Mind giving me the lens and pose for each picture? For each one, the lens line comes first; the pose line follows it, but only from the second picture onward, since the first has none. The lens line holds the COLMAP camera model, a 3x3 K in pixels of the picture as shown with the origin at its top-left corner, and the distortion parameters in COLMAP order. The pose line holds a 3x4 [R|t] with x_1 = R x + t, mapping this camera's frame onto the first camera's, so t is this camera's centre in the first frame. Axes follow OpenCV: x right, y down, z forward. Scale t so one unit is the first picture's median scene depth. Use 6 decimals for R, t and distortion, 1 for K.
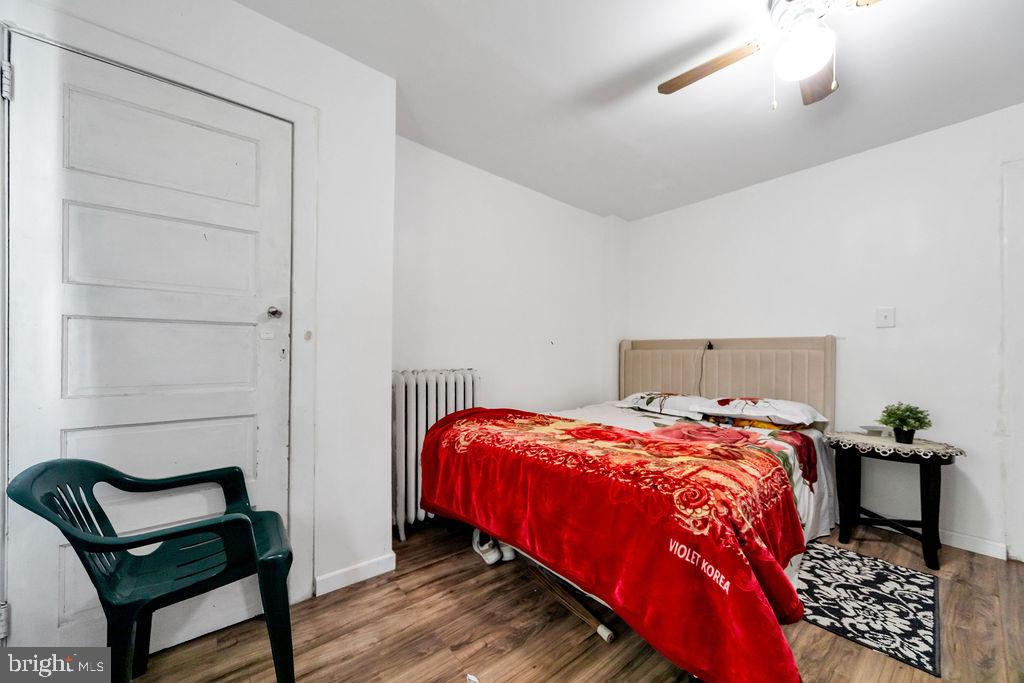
lens RADIAL K [[369.9, 0, 515.5], [0, 369.9, 351.6], [0, 0, 1]] dist [0.005404, -0.000432]
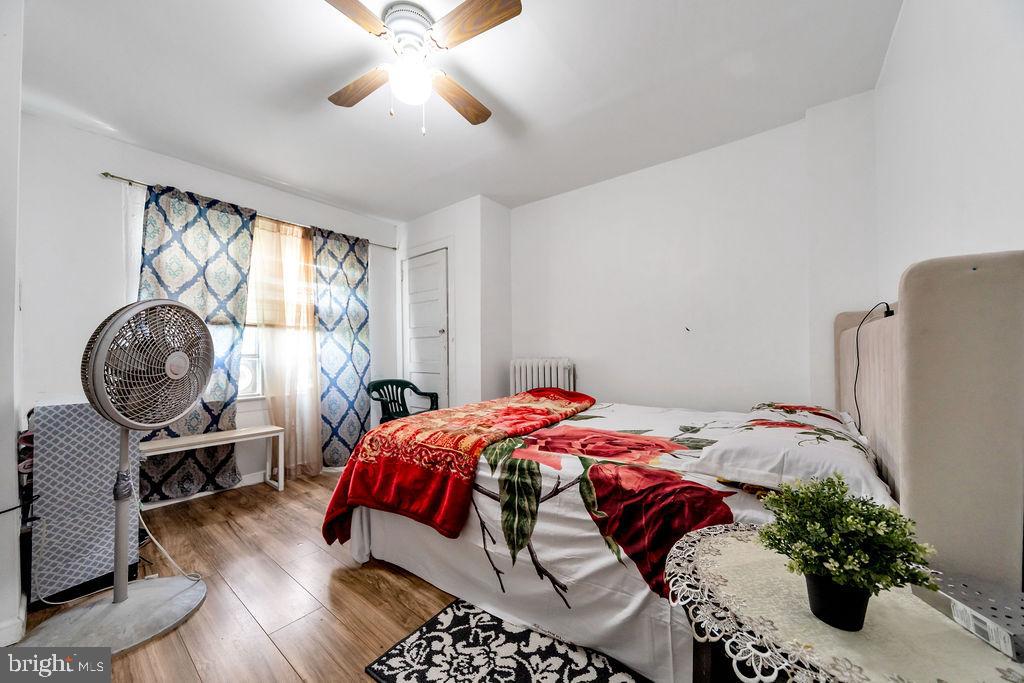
lens RADIAL K [[369.9, 0, 516.2], [0, 369.9, 346.4], [0, 0, 1]] dist [0.005404, -0.000432]
pose [[0.212550, -0.025925, -0.976806, 1.743822], [0.020508, 0.999546, -0.022066, 0.056631], [0.976935, -0.015343, 0.212985, 0.953895]]
